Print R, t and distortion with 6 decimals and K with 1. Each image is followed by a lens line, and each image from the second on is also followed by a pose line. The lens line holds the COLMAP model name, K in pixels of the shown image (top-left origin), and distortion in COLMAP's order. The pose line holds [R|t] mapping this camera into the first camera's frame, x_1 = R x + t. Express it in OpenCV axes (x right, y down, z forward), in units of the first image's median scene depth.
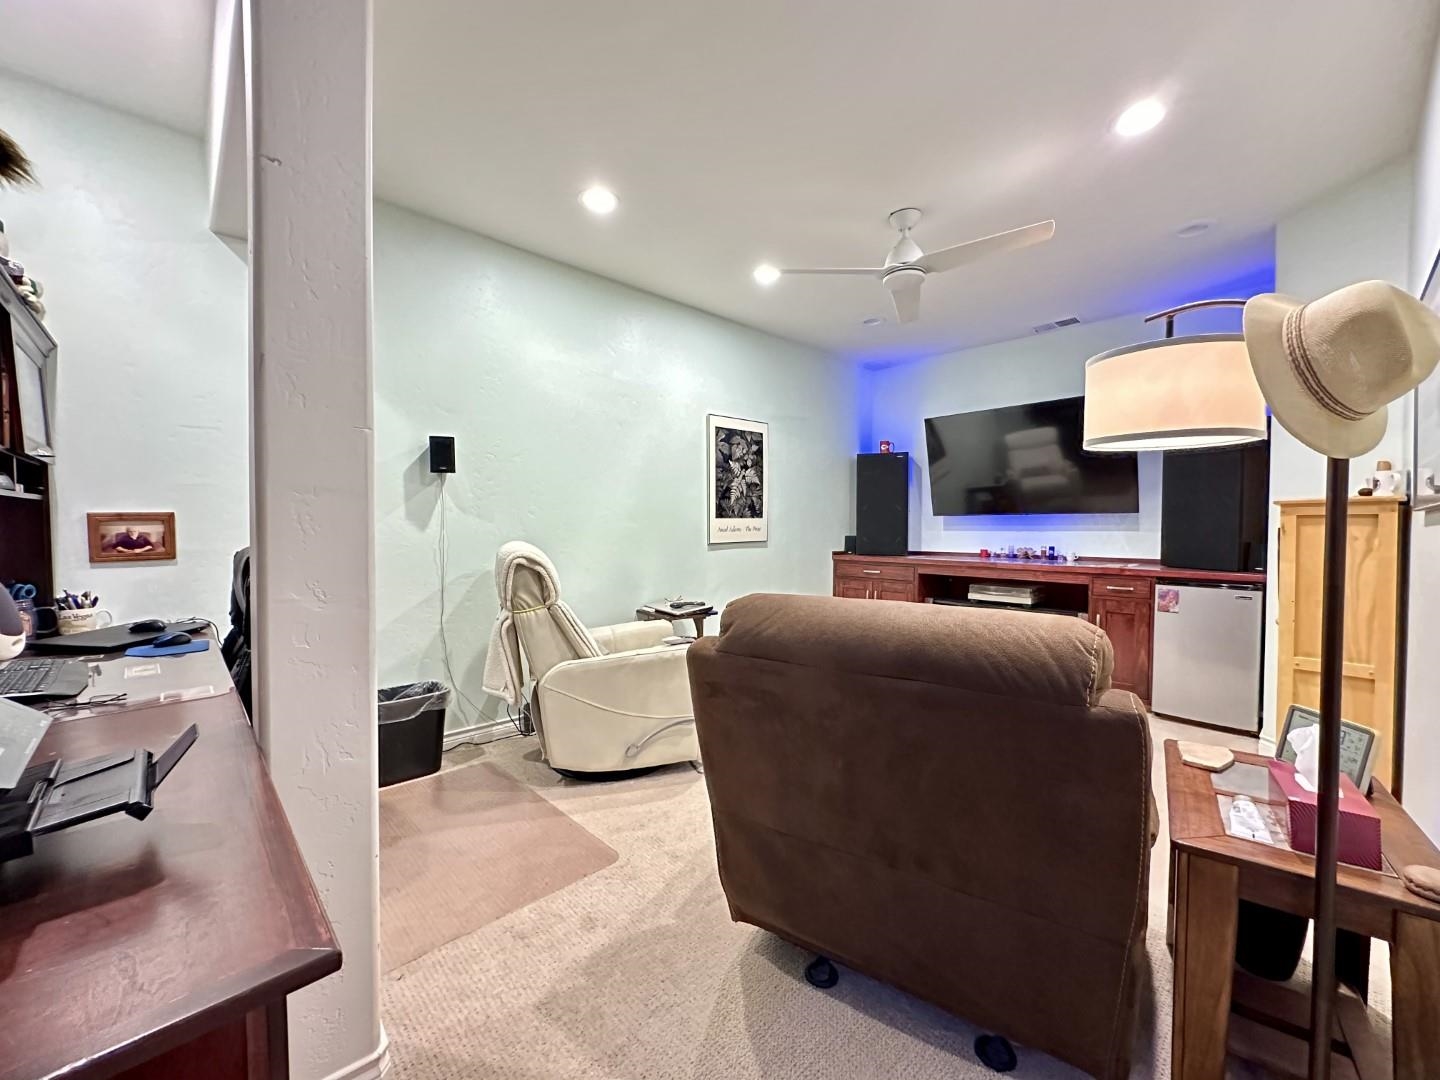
lens RADIAL K [[576.3, 0, 720.0], [0, 576.3, 540.0], [0, 0, 1]] dist [-0.002009, 0.000104]
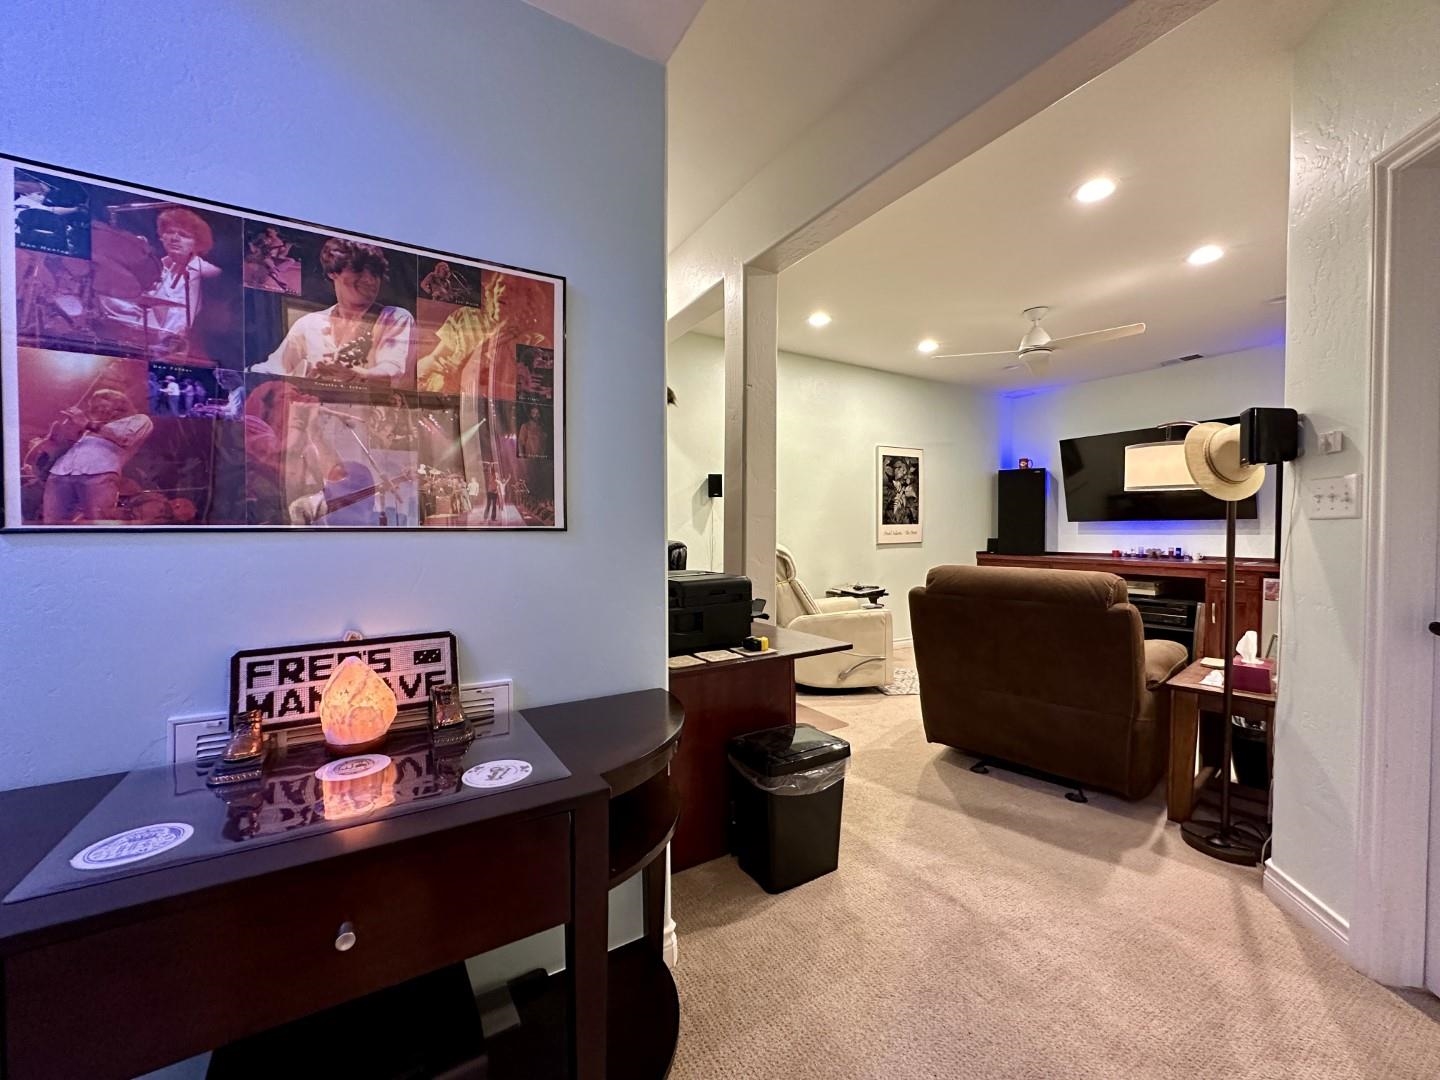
lens RADIAL K [[576.3, 0, 720.0], [0, 576.3, 540.0], [0, 0, 1]] dist [-0.002009, 0.000104]
pose [[0.976966, 0.002134, -0.213386, -0.088554], [-0.003772, 0.999966, -0.007270, 0.008336], [0.213363, 0.007908, 0.976941, -0.360404]]
